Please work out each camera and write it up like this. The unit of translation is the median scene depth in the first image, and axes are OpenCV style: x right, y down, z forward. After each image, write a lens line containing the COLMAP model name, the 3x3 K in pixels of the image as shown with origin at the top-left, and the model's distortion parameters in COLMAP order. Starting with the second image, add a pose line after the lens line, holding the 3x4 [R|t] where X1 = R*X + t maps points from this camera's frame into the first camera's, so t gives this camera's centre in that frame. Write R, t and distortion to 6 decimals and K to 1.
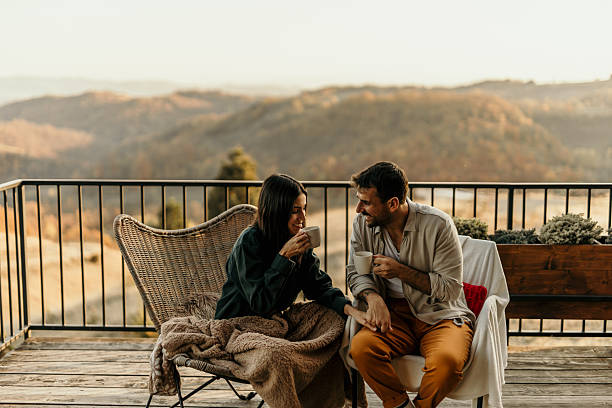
lens RADIAL K [[849.5, 0, 306.0], [0, 849.5, 204.0], [0, 0, 1]] dist [-0.019569, 0.092724]
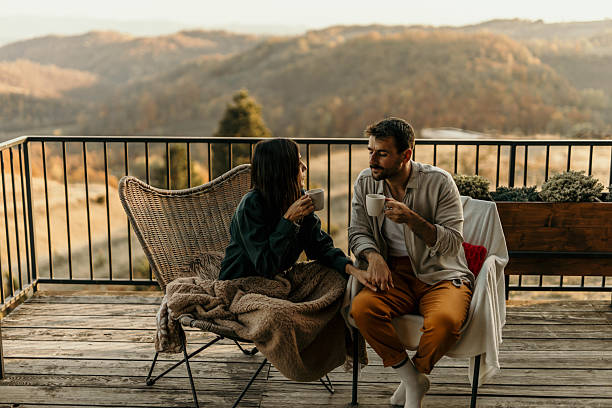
lens RADIAL K [[849.5, 0, 306.0], [0, 849.5, 204.0], [0, 0, 1]] dist [-0.019569, 0.092724]
pose [[0.999979, 0.001351, -0.006410, 0.002906], [-0.000900, 0.997562, 0.069781, -0.020216], [0.006489, -0.069774, 0.997542, -0.009157]]
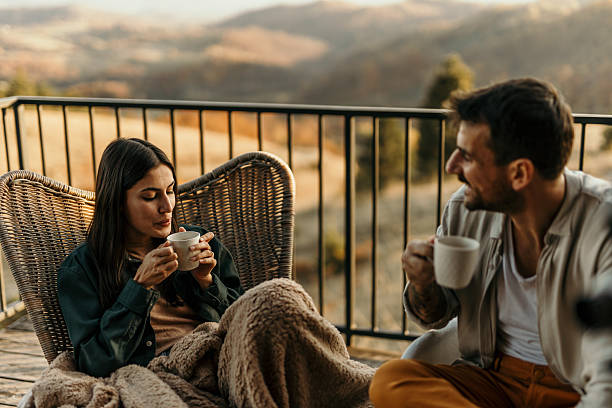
lens RADIAL K [[849.5, 0, 306.0], [0, 849.5, 204.0], [0, 0, 1]] dist [-0.019569, 0.092724]
pose [[0.964483, 0.051940, -0.258989, 0.100903], [-0.024081, 0.993684, 0.109603, -0.025832], [0.263046, -0.099473, 0.959642, 0.400147]]
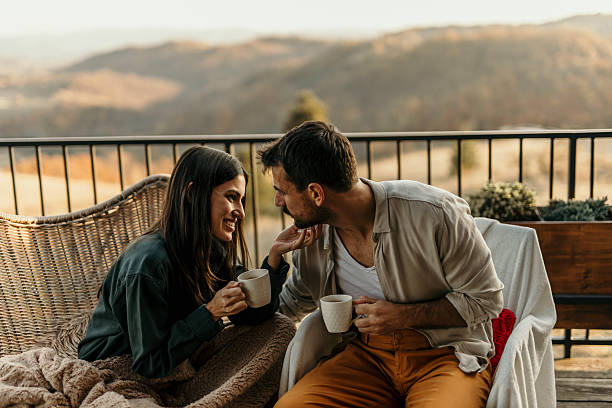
lens RADIAL K [[849.5, 0, 306.0], [0, 849.5, 204.0], [0, 0, 1]] dist [-0.019569, 0.092724]
pose [[0.994933, -0.015004, -0.099409, 0.098327], [0.021495, 0.997683, 0.064552, -0.015257], [0.098210, -0.066362, 0.992951, 0.302409]]
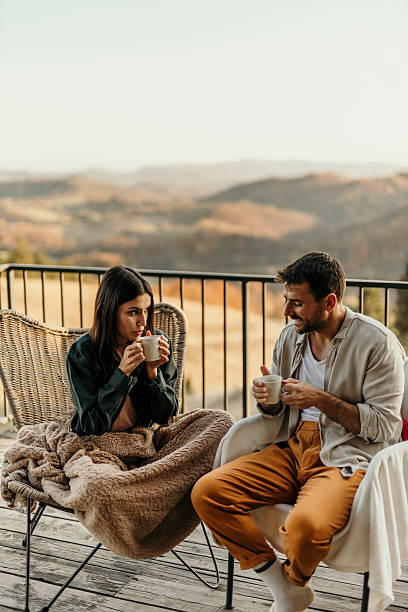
lens RADIAL K [[849.5, 0, 204.0], [0, 849.5, 306.0], [0, 0, 1]] dist [-0.019569, 0.092724]
pose [[0.930016, 0.047016, -0.364500, 0.257207], [-0.038252, 0.998780, 0.031230, -0.022265], [0.365524, -0.015101, 0.930679, 0.180498]]
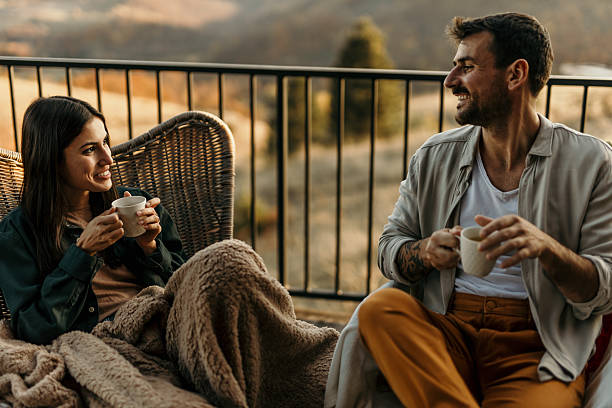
lens RADIAL K [[849.5, 0, 306.0], [0, 849.5, 204.0], [0, 0, 1]] dist [-0.019569, 0.092724]
pose [[0.986584, 0.050770, -0.155162, 0.082301], [-0.027262, 0.988304, 0.150040, -0.023093], [0.160965, -0.143797, 0.976429, 0.401079]]
